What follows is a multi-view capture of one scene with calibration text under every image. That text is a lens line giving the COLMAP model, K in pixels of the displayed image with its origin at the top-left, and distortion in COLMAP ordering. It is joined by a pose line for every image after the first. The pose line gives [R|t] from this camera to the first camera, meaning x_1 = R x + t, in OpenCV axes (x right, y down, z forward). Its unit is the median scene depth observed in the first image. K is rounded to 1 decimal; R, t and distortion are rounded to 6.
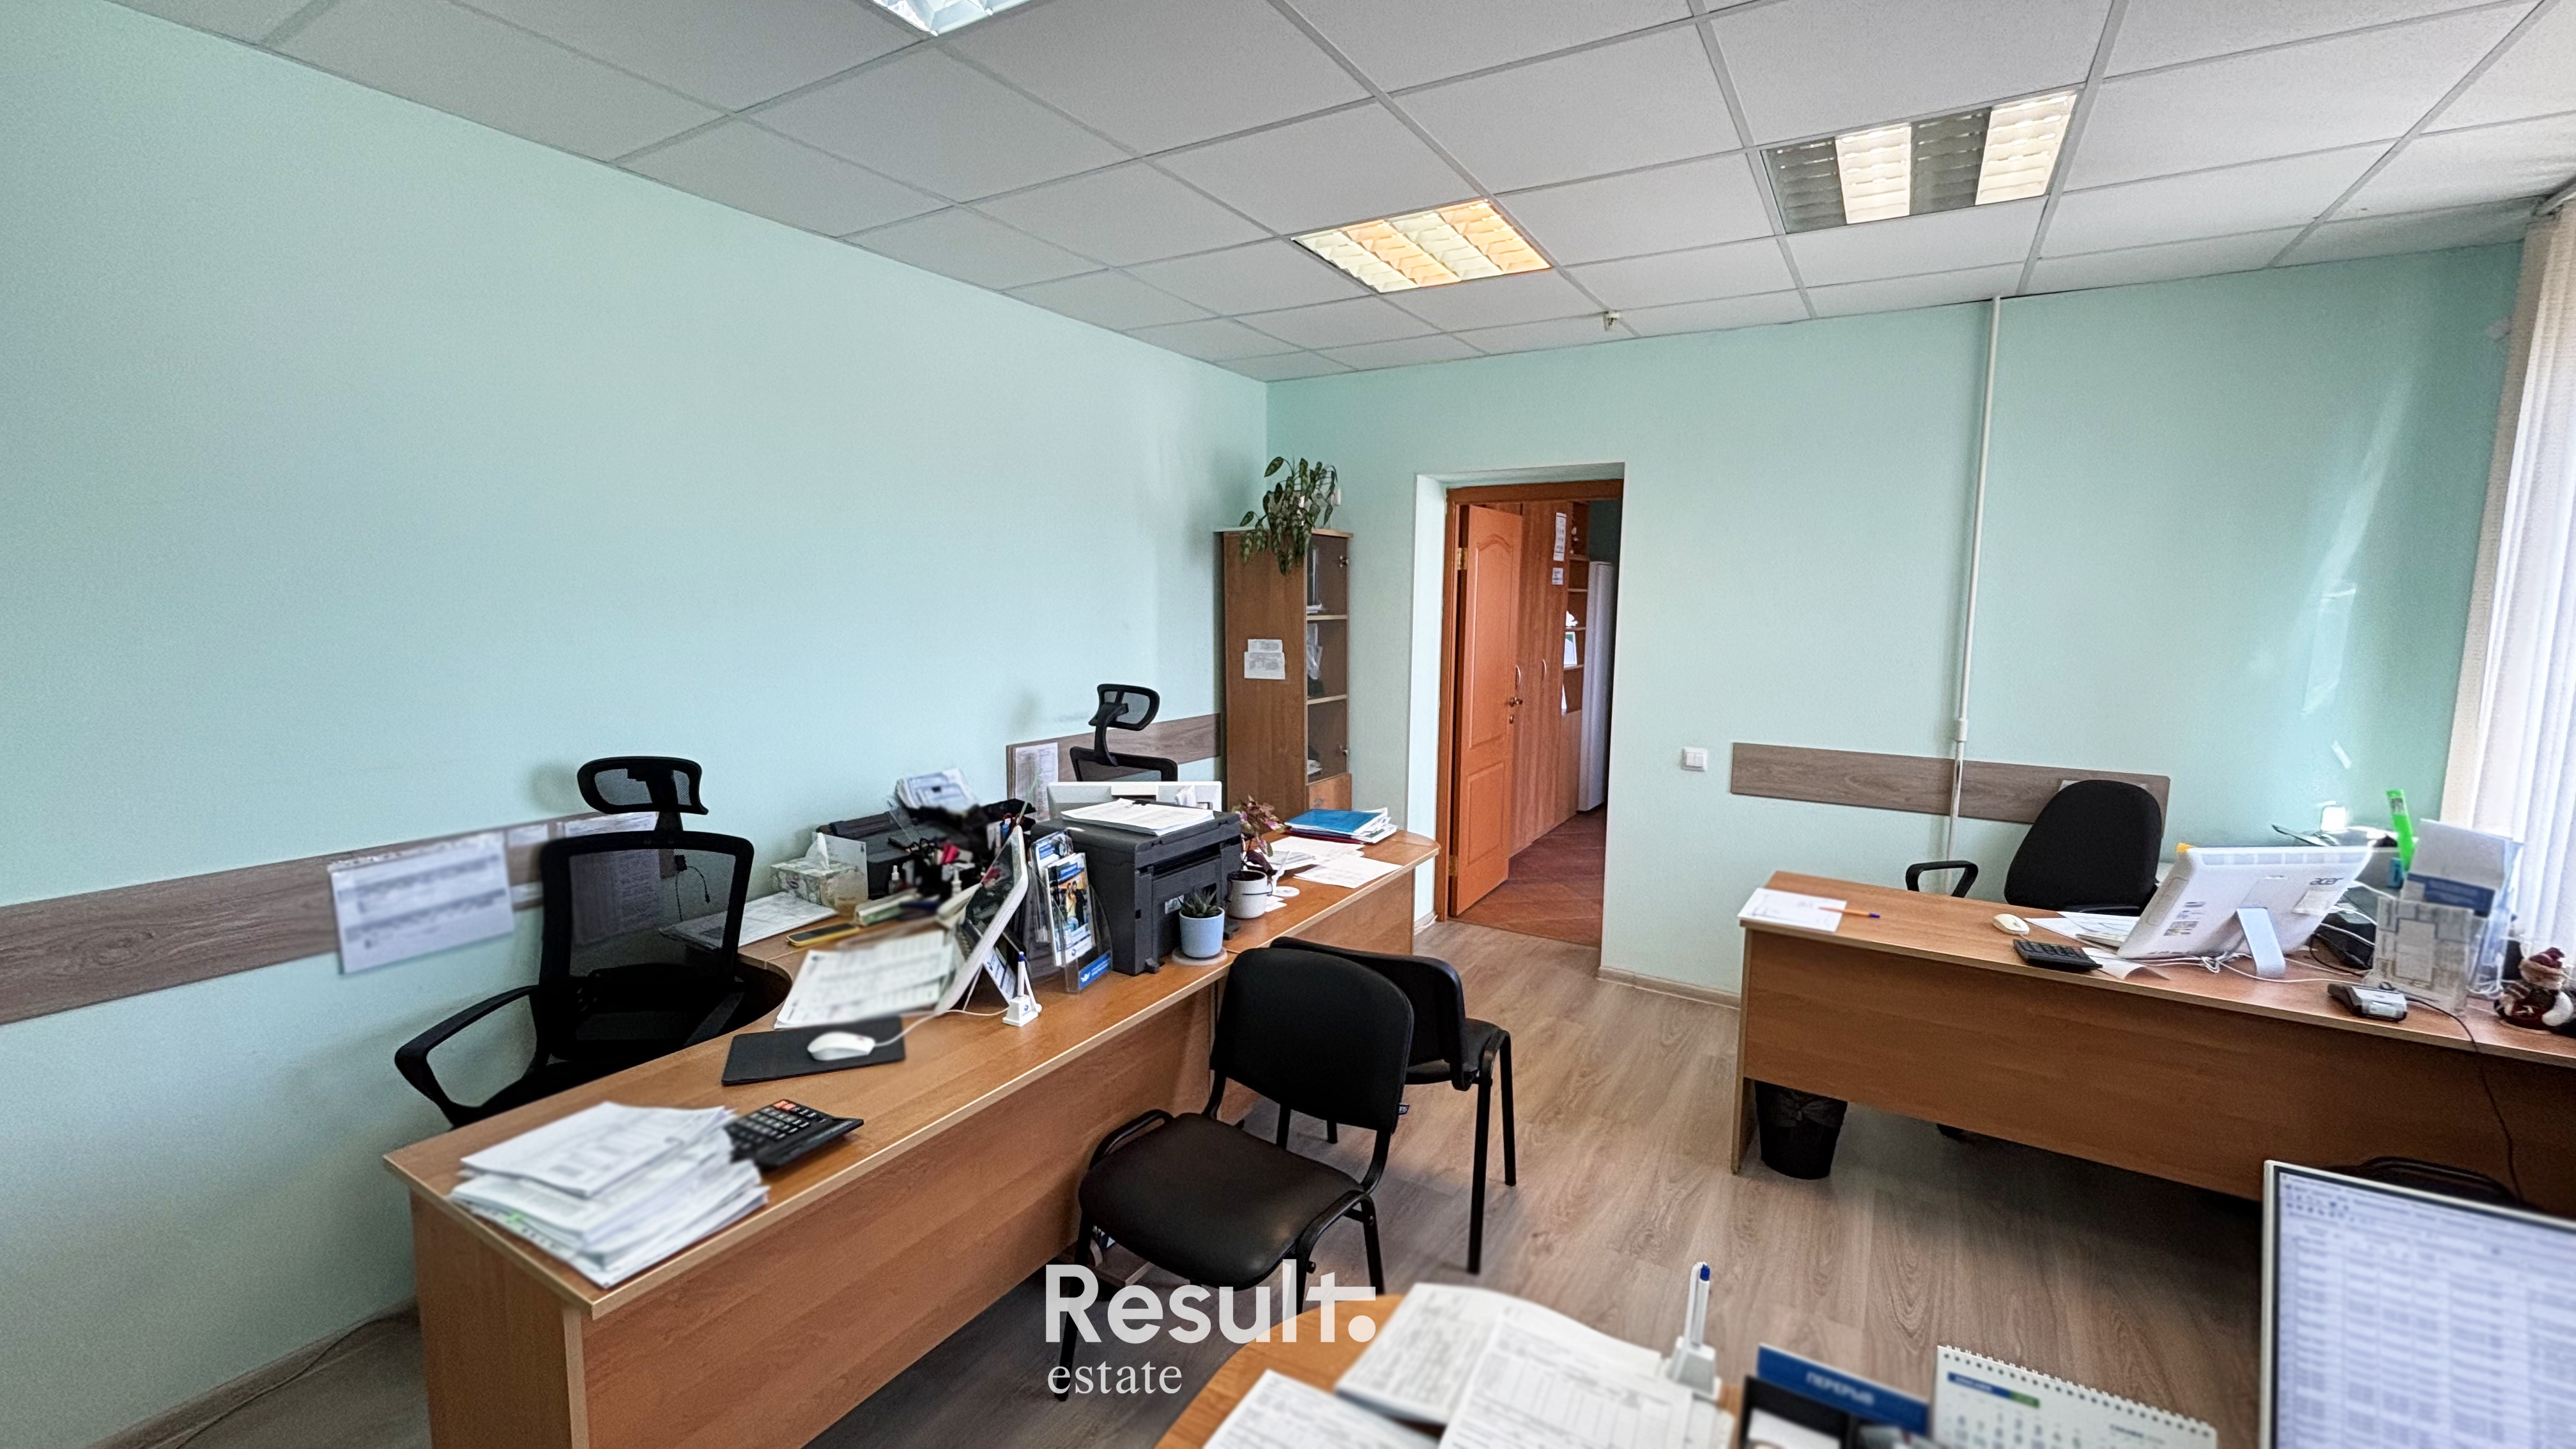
lens RADIAL K [[1038.2, 0, 1287.6], [0, 1038.2, 720.5], [0, 0, 1]] dist [-0.000897, -0.000580]
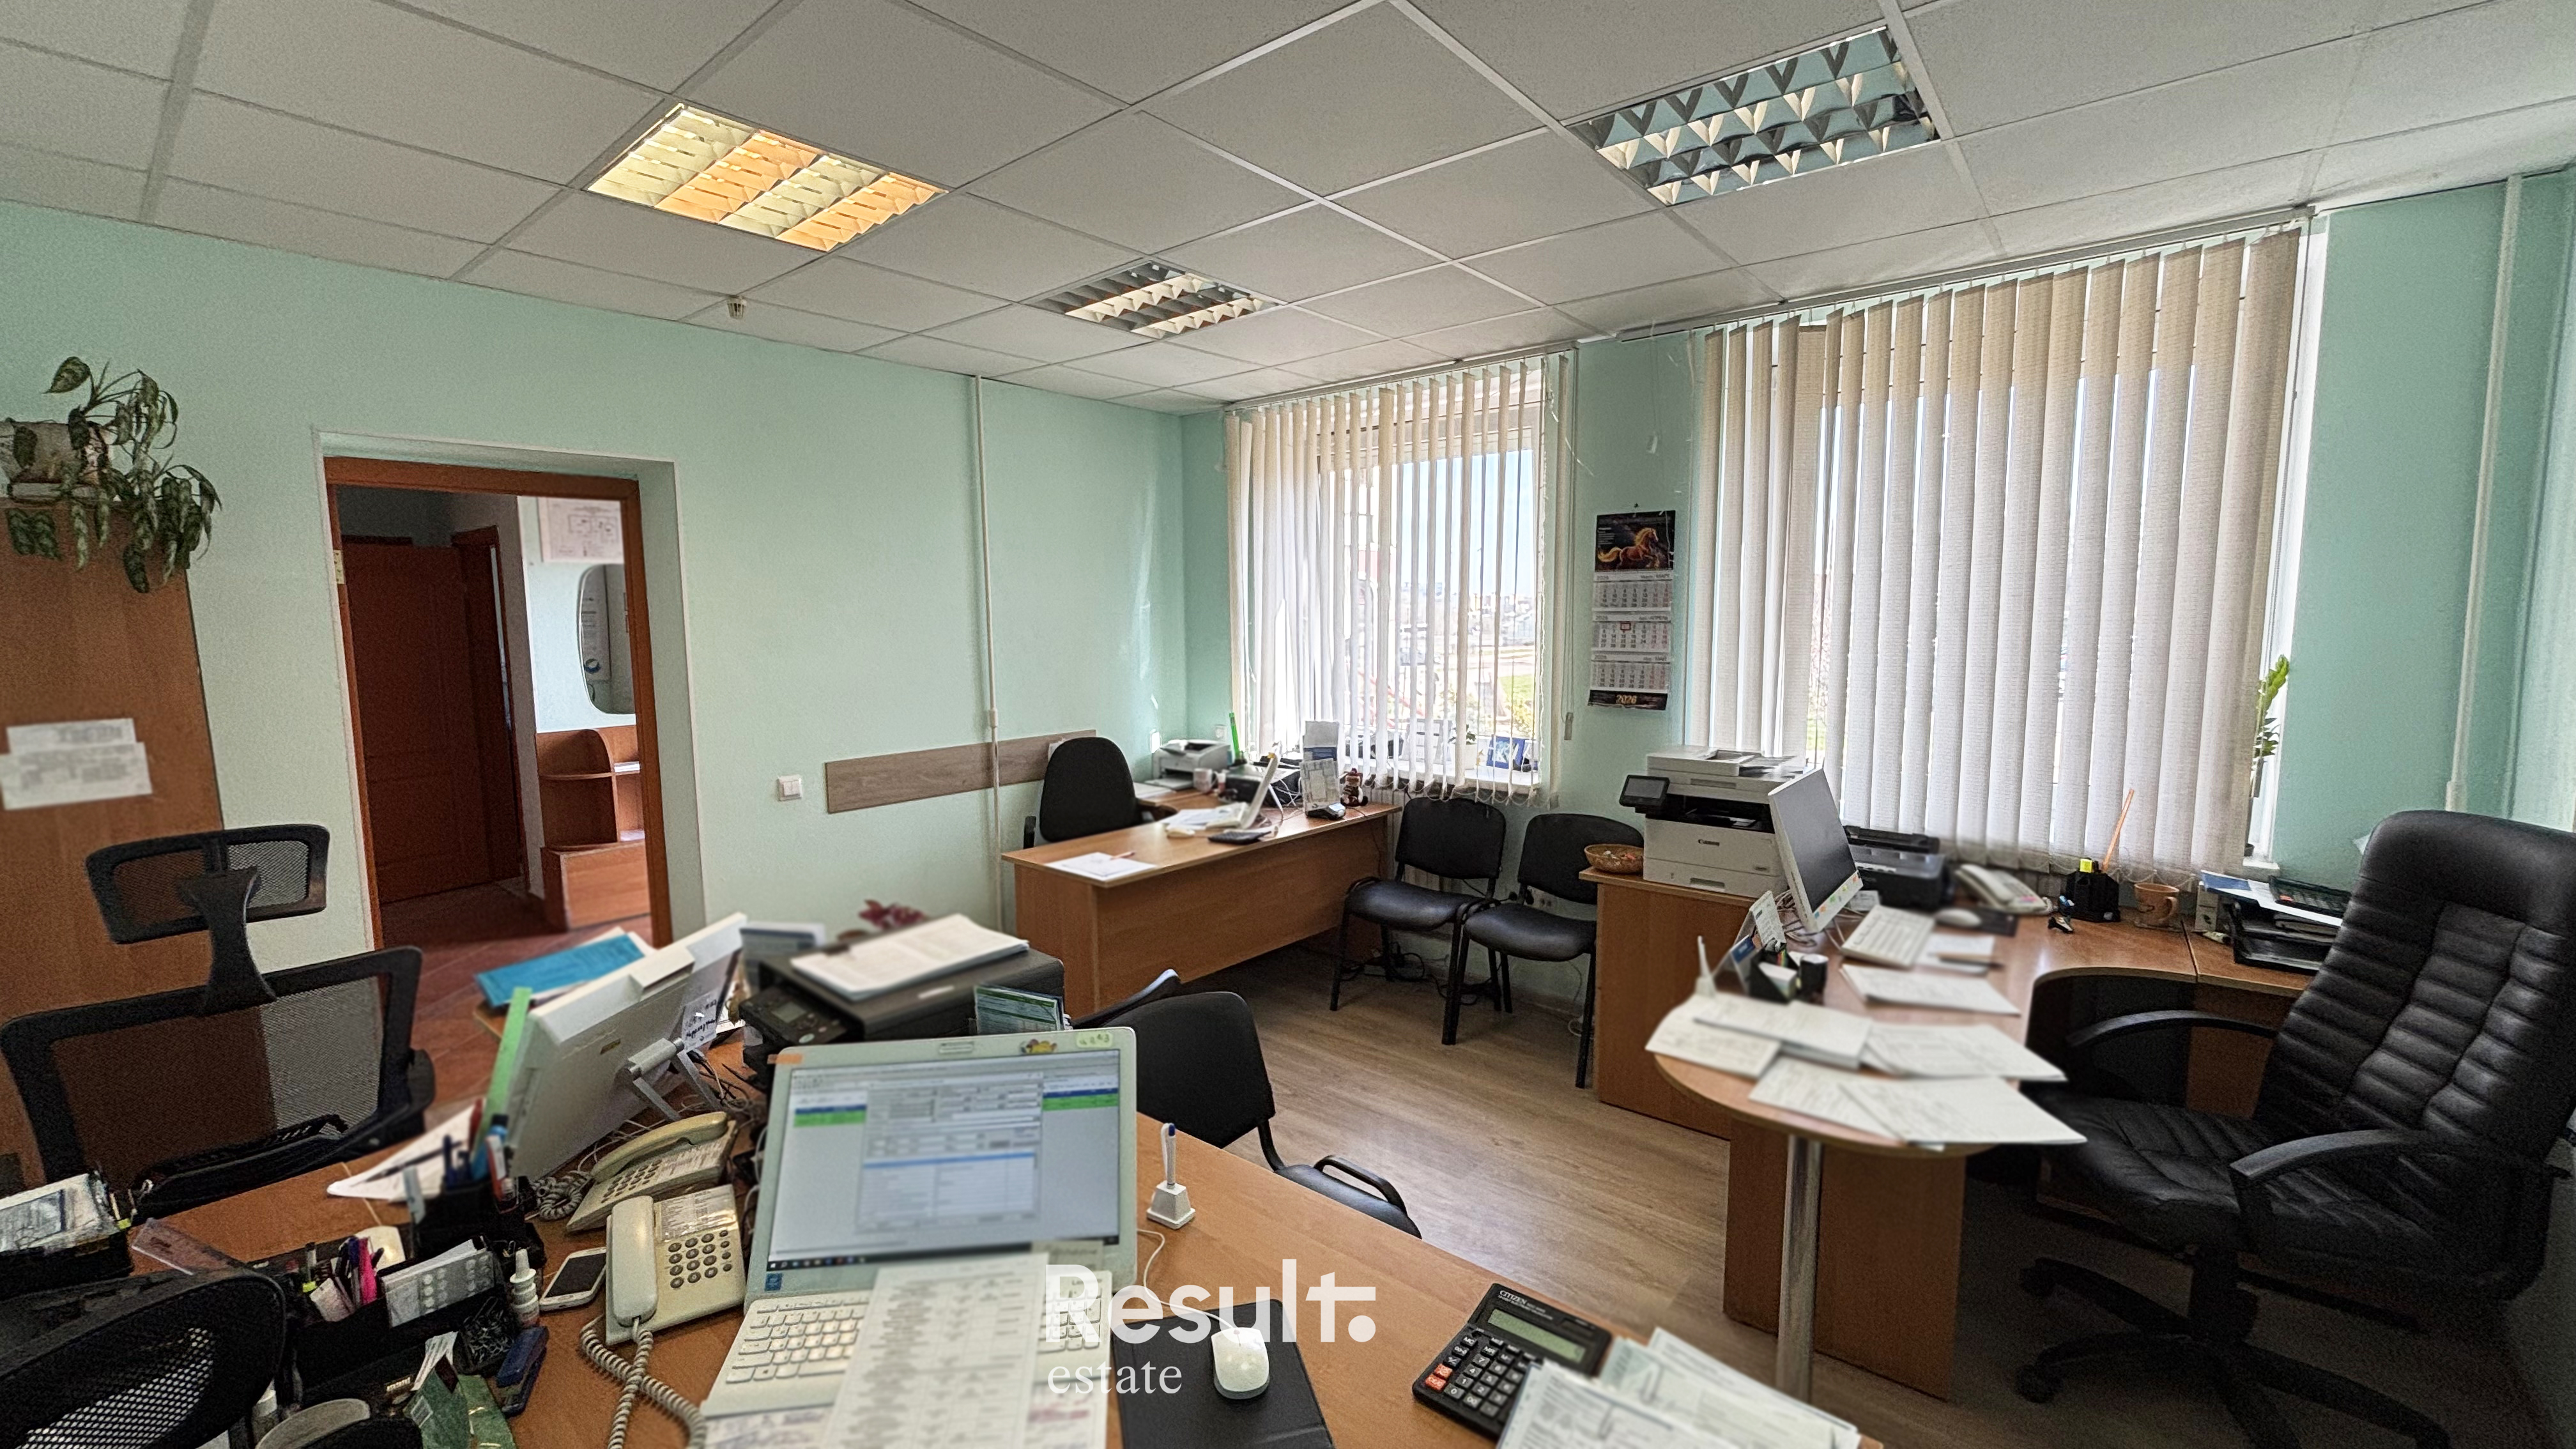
lens RADIAL K [[1038.2, 0, 1301.4], [0, 1038.2, 710.1], [0, 0, 1]] dist [-0.000897, -0.000580]
pose [[0.157402, -0.110226, 0.981364, -0.508054], [0.134443, 0.986891, 0.089283, -0.060778], [-0.978340, 0.117884, 0.170158, 0.421511]]
